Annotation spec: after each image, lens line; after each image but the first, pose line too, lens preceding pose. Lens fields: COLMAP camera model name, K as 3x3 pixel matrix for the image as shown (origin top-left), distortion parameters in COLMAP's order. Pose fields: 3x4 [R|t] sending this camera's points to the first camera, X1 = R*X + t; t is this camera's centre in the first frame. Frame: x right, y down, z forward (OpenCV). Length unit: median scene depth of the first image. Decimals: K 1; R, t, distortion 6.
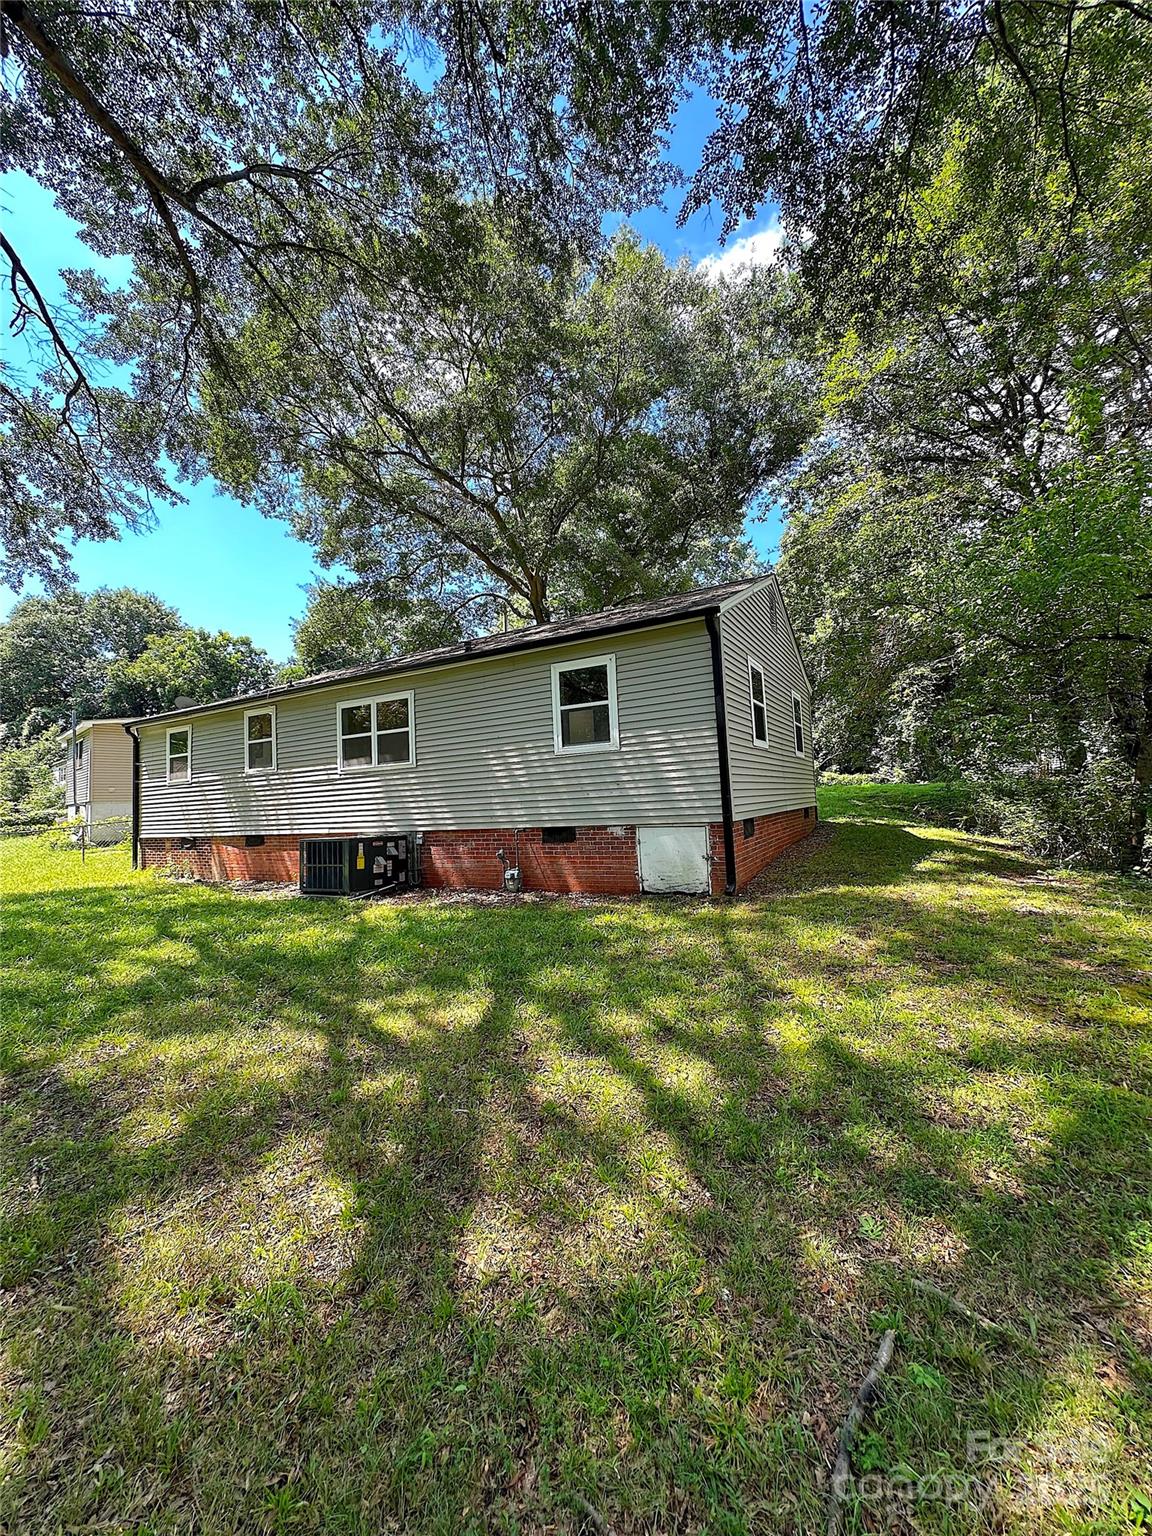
lens RADIAL K [[625.3, 0, 577.4], [0, 625.3, 762.6], [0, 0, 1]] dist [0.003407, 0.000101]
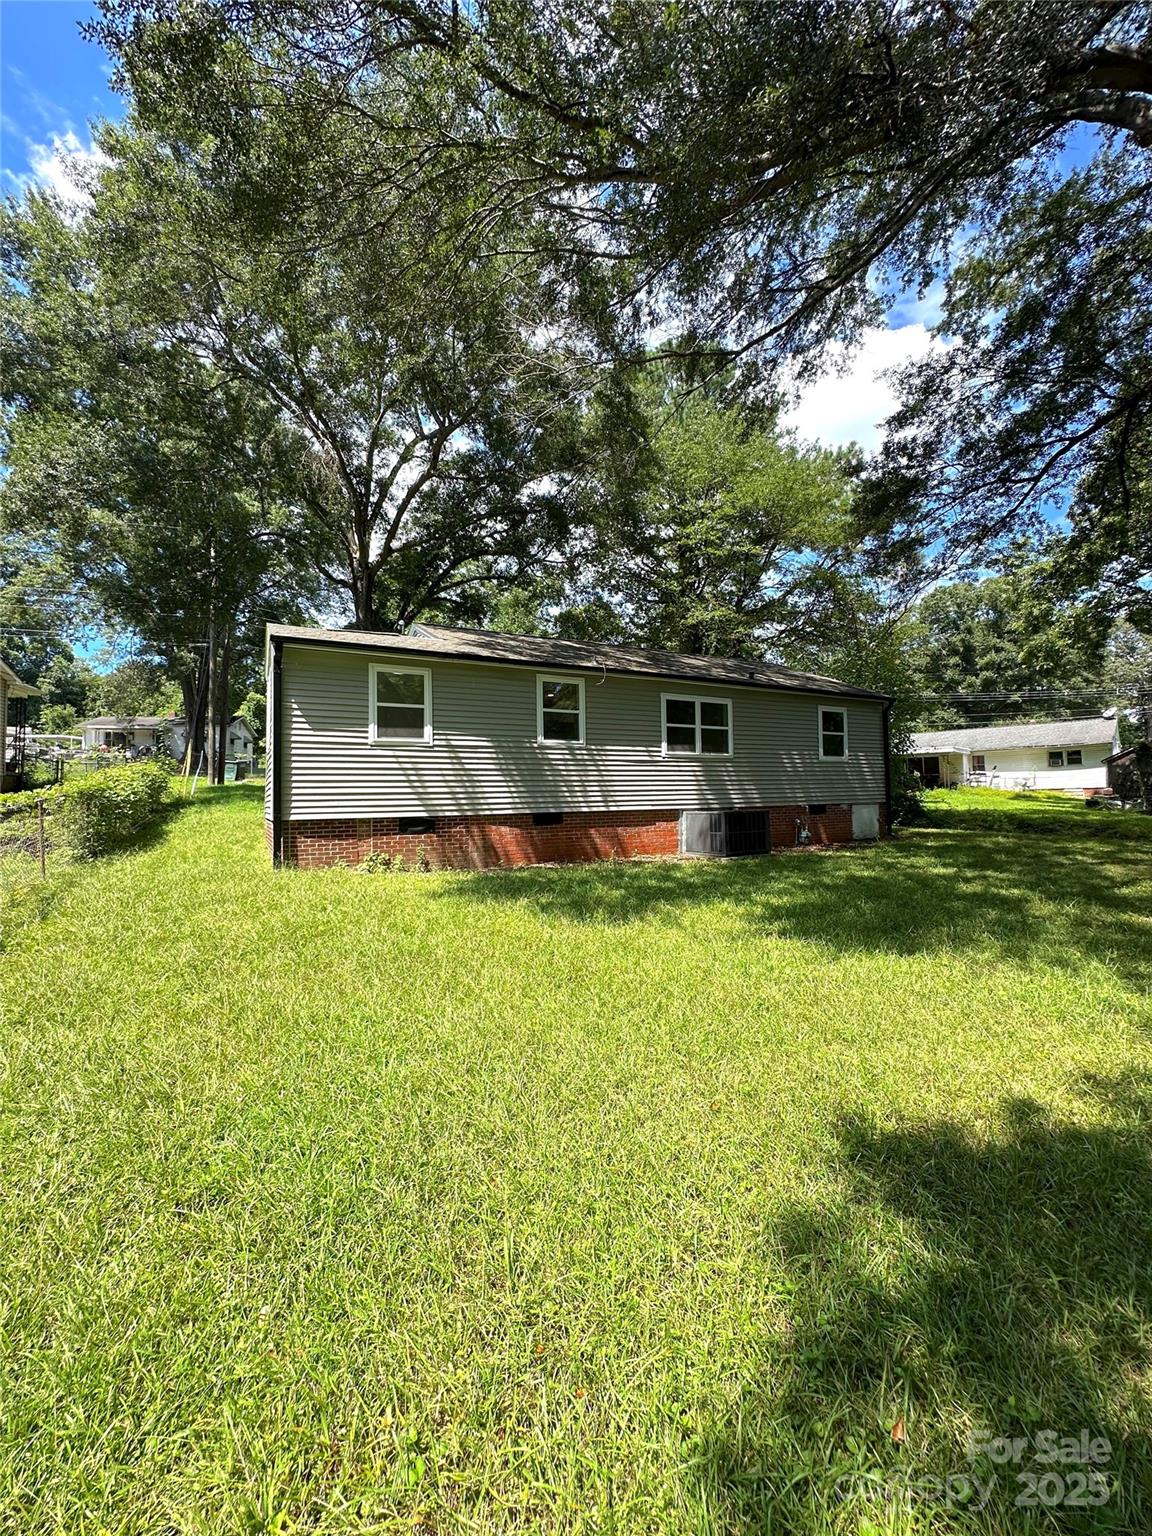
lens RADIAL K [[625.3, 0, 581.0], [0, 625.3, 768.7], [0, 0, 1]] dist [0.003407, 0.000101]
pose [[0.511668, 0.070199, 0.856311, -1.326733], [-0.065098, 0.996959, -0.042831, 0.091323], [-0.856714, -0.033829, 0.514682, 0.516711]]
